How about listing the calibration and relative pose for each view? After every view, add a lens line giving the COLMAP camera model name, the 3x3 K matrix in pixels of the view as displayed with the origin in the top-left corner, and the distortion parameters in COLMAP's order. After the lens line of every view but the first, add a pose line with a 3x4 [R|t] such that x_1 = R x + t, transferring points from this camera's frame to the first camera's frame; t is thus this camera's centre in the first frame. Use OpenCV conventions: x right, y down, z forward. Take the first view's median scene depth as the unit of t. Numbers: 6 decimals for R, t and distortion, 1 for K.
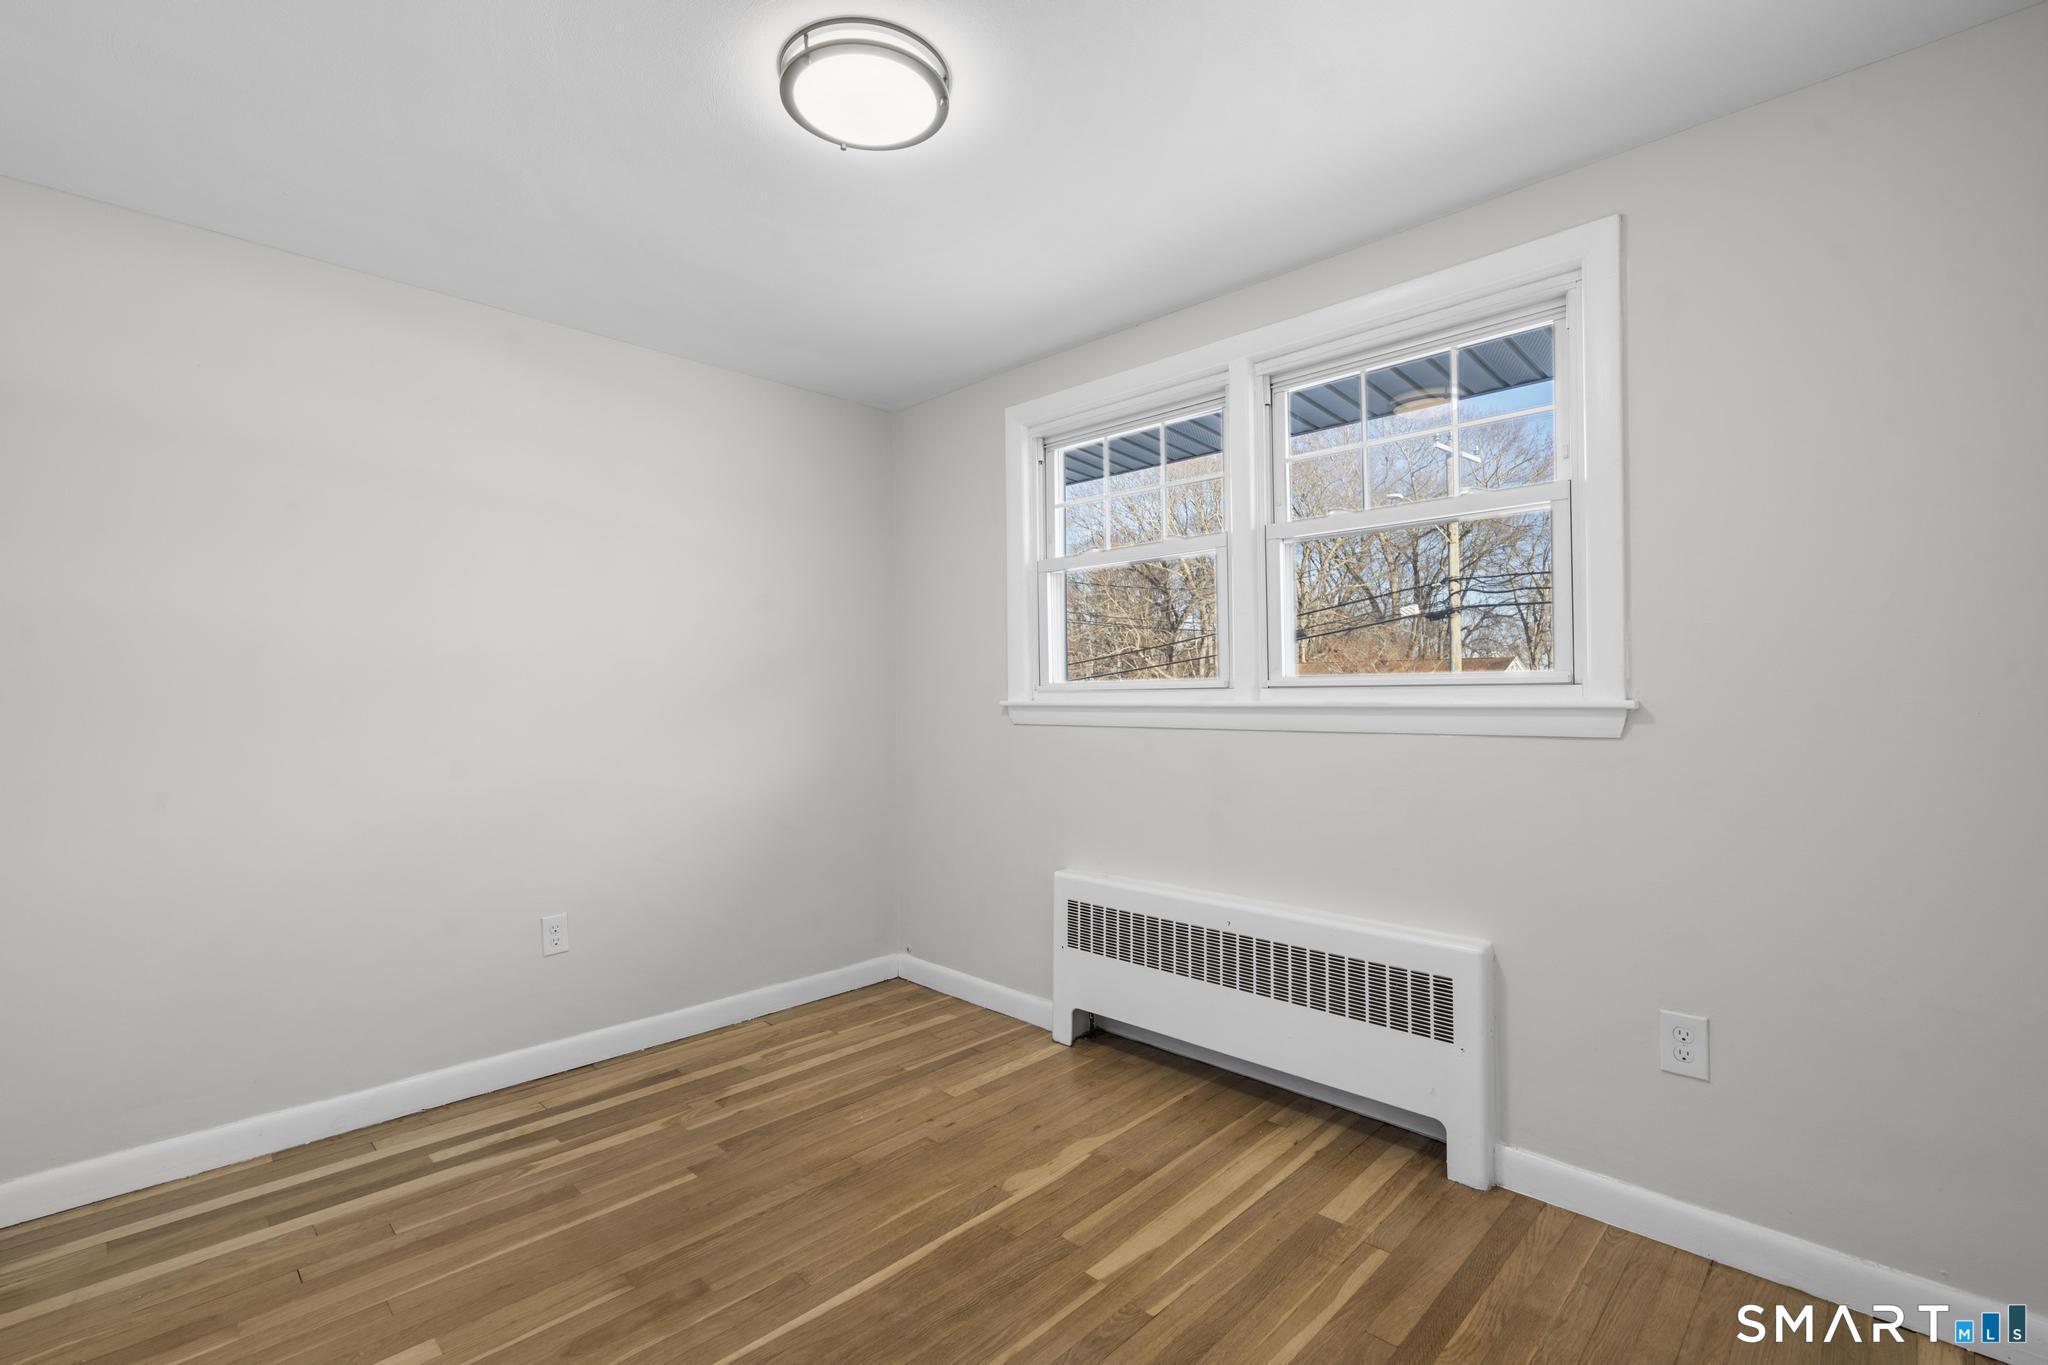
lens RADIAL K [[912.6, 0, 1019.8], [0, 912.6, 686.7], [0, 0, 1]] dist [-0.010461, 0.004782]
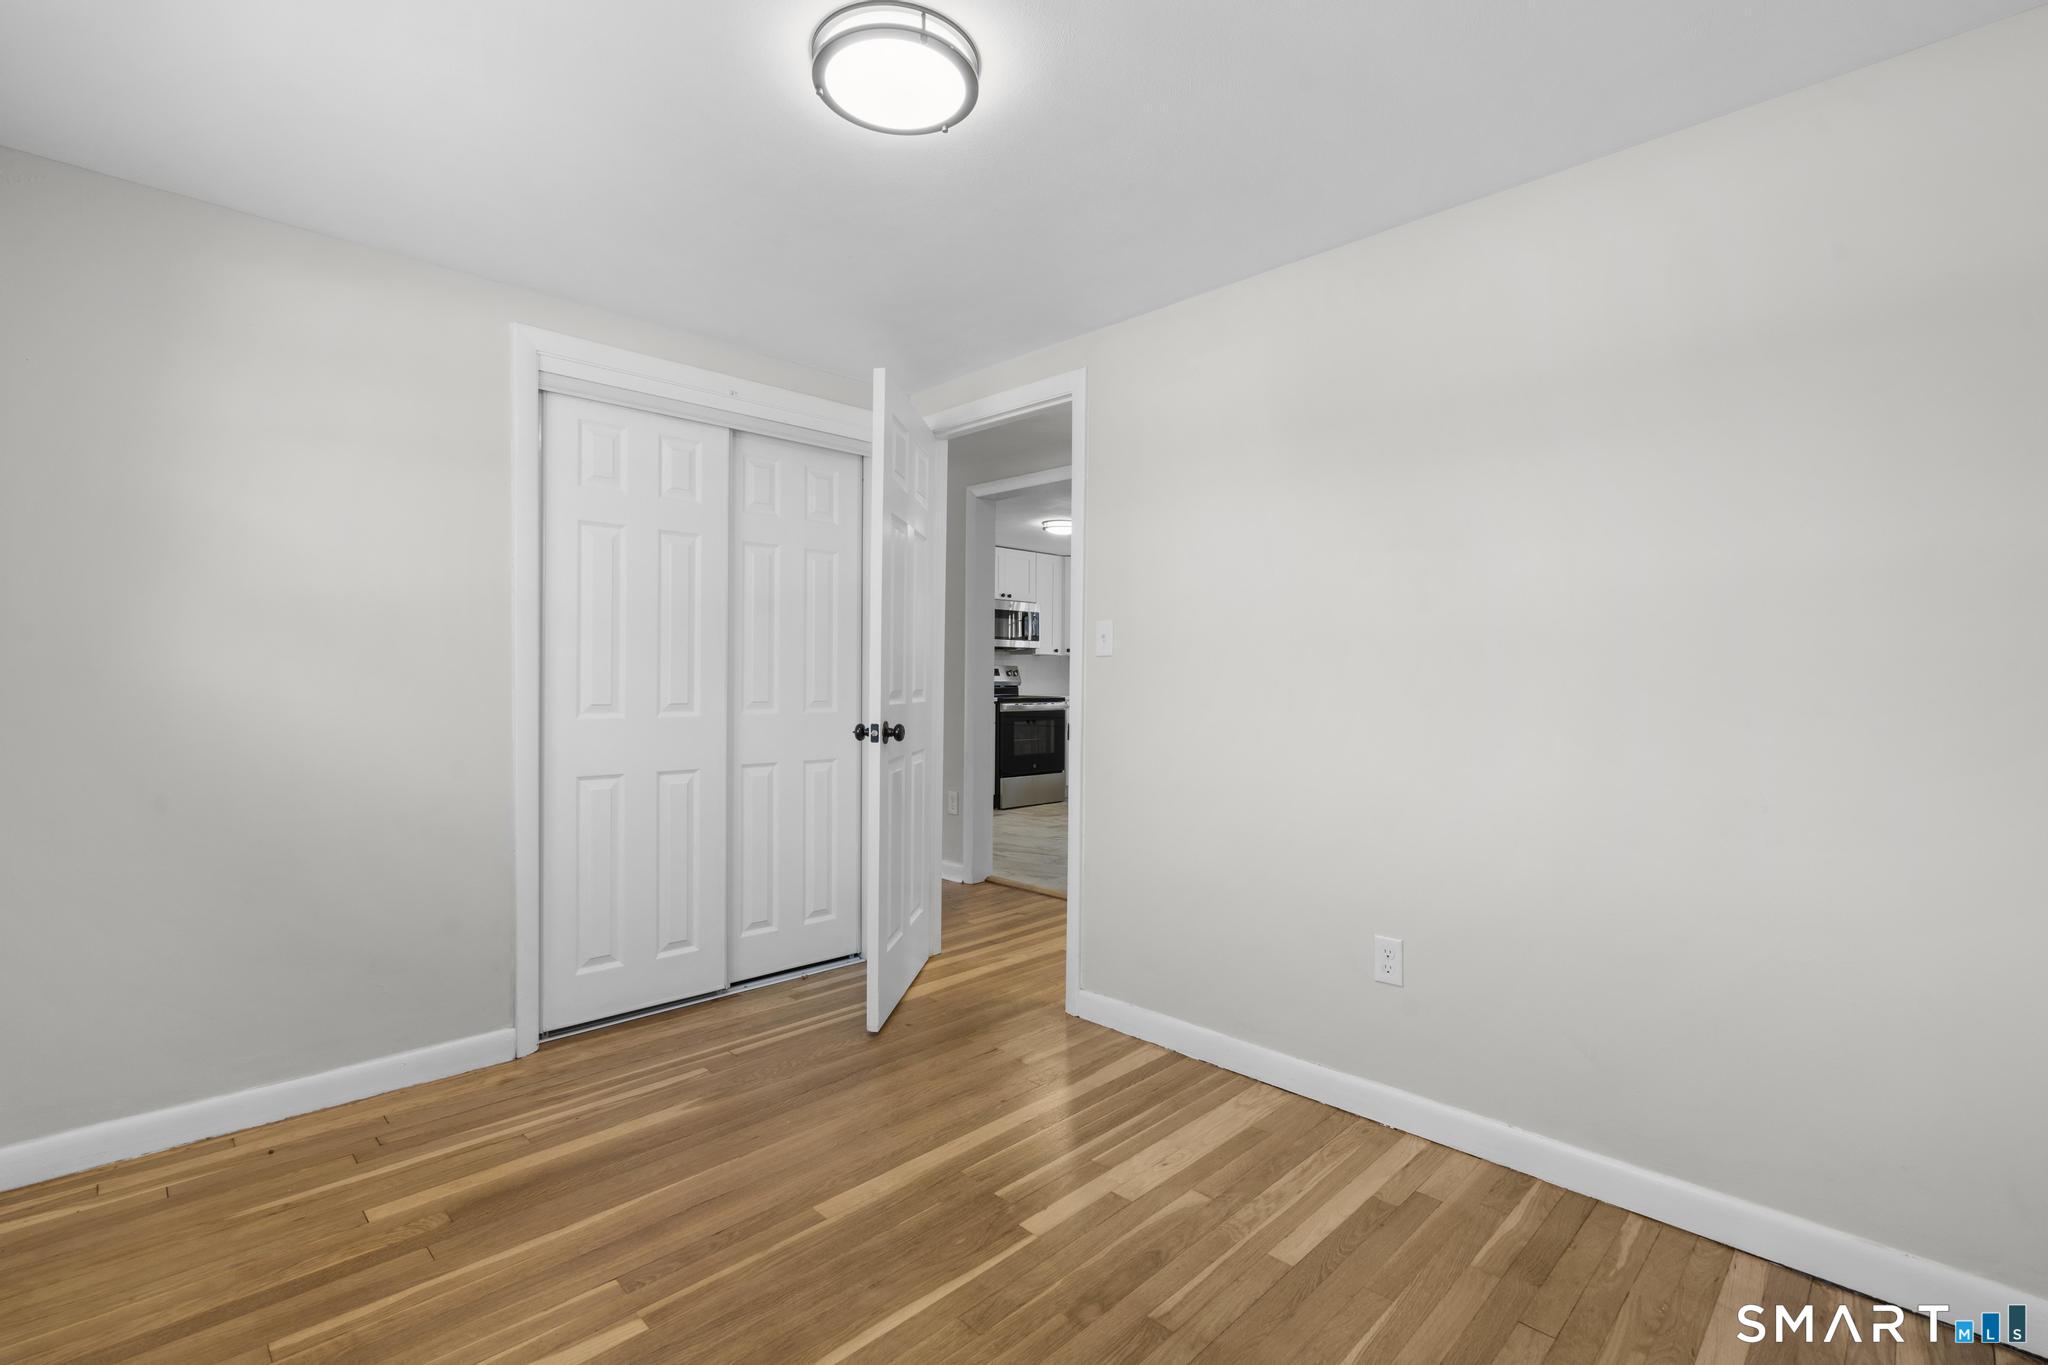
lens RADIAL K [[912.6, 0, 1019.8], [0, 912.6, 686.7], [0, 0, 1]] dist [-0.010461, 0.004782]
pose [[-0.999964, -0.001466, 0.008414, -0.208303], [-0.001433, 0.999991, 0.003892, 0.014022], [-0.008420, 0.003880, -0.999957, 1.329371]]
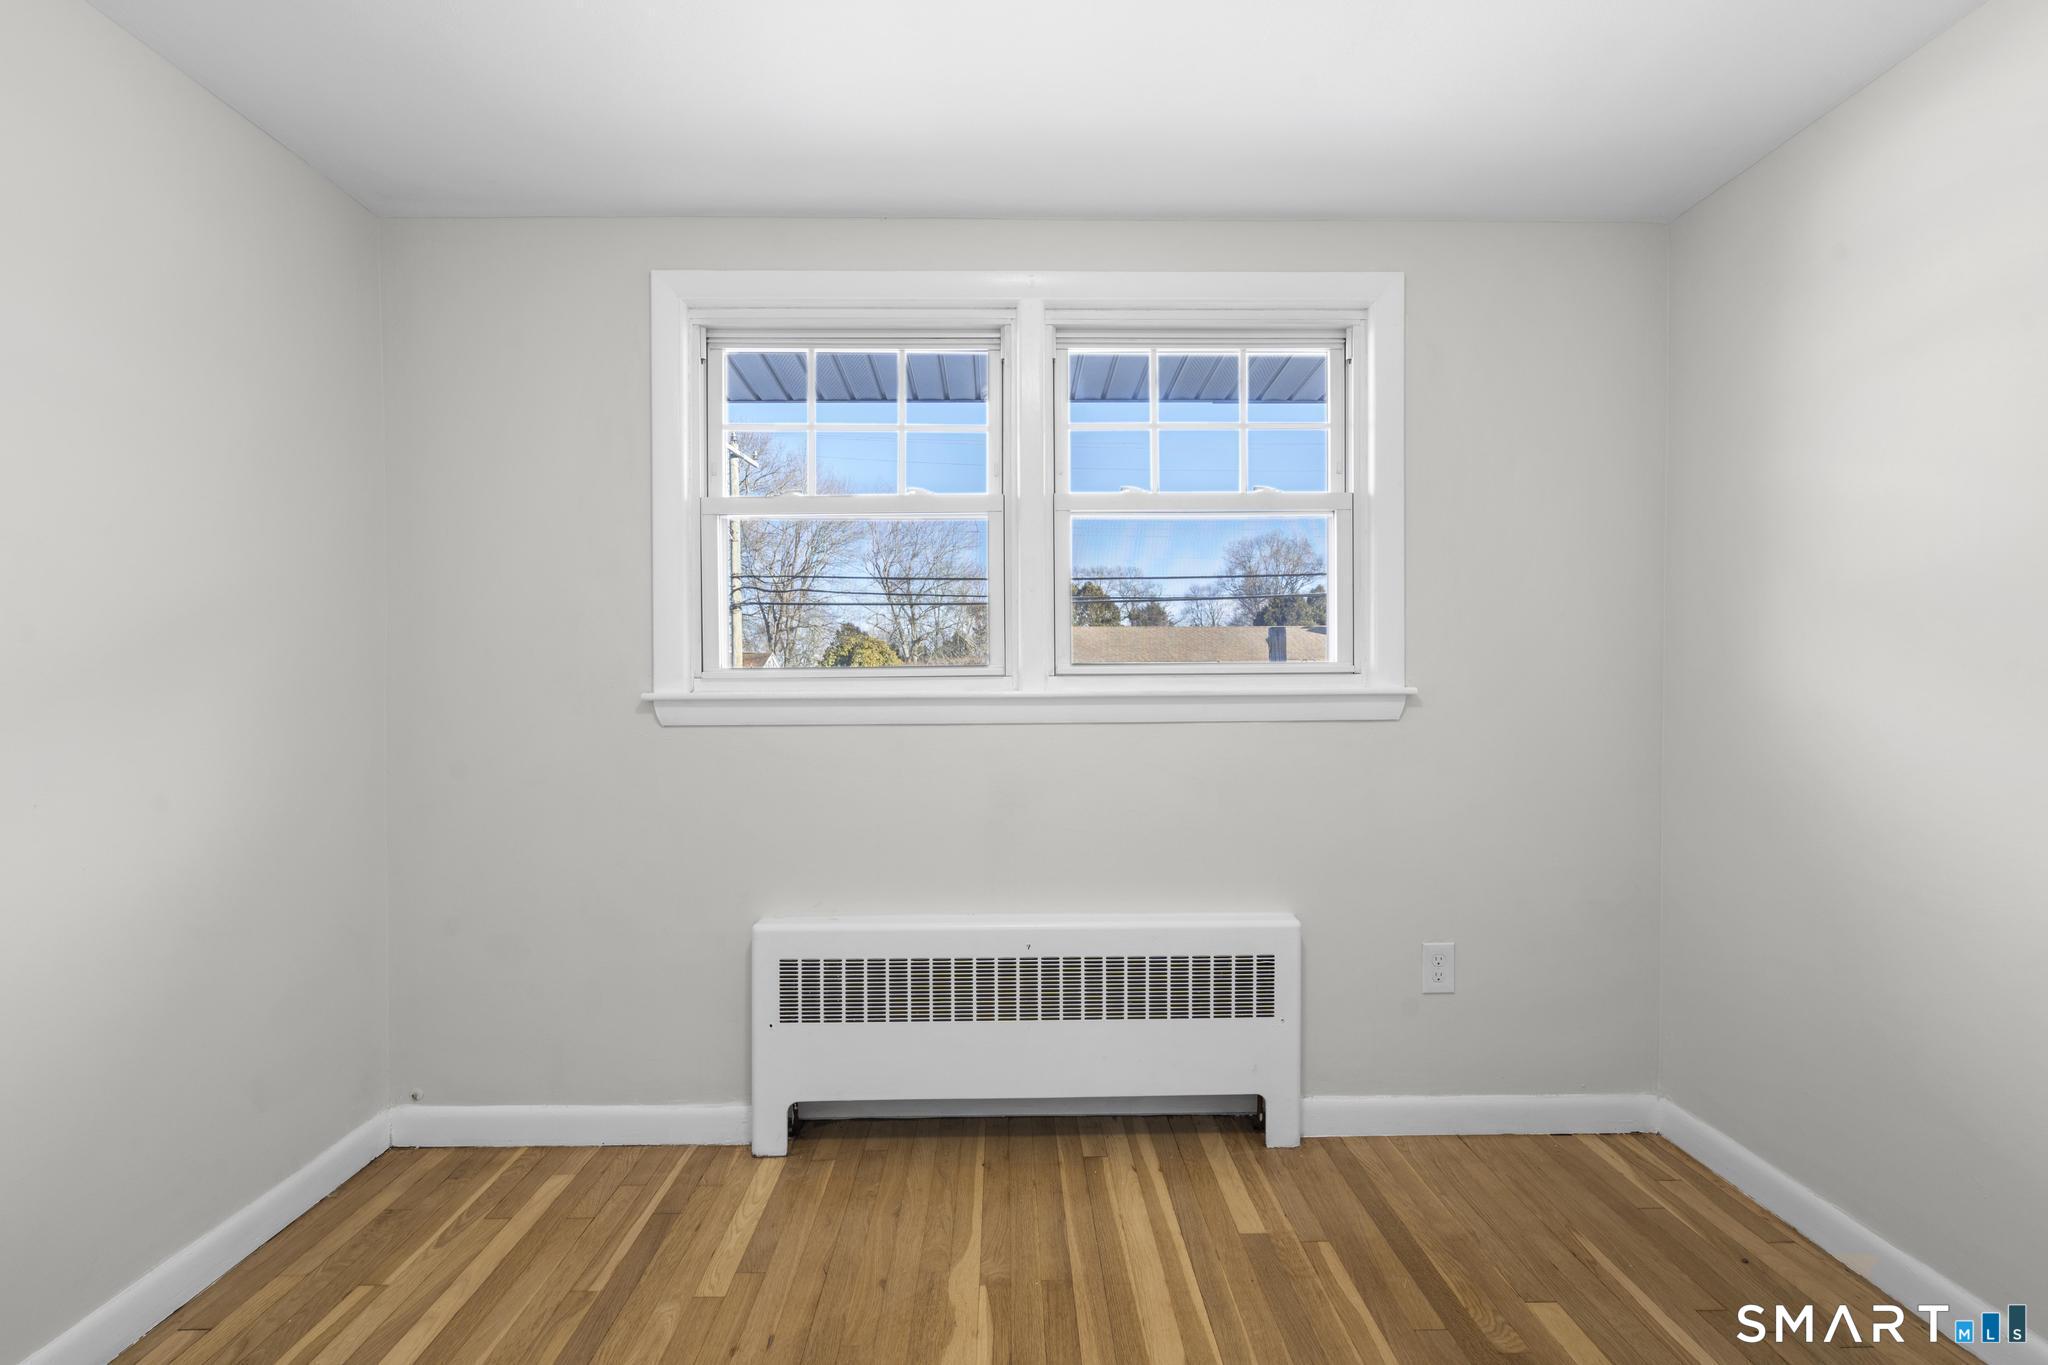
lens RADIAL K [[912.6, 0, 1019.8], [0, 912.6, 686.7], [0, 0, 1]] dist [-0.010461, 0.004782]
pose [[0.698686, -0.001144, 0.715428, -0.397574], [-0.004599, 0.999971, 0.006091, 0.006472], [-0.715414, -0.007546, 0.698660, 0.401065]]
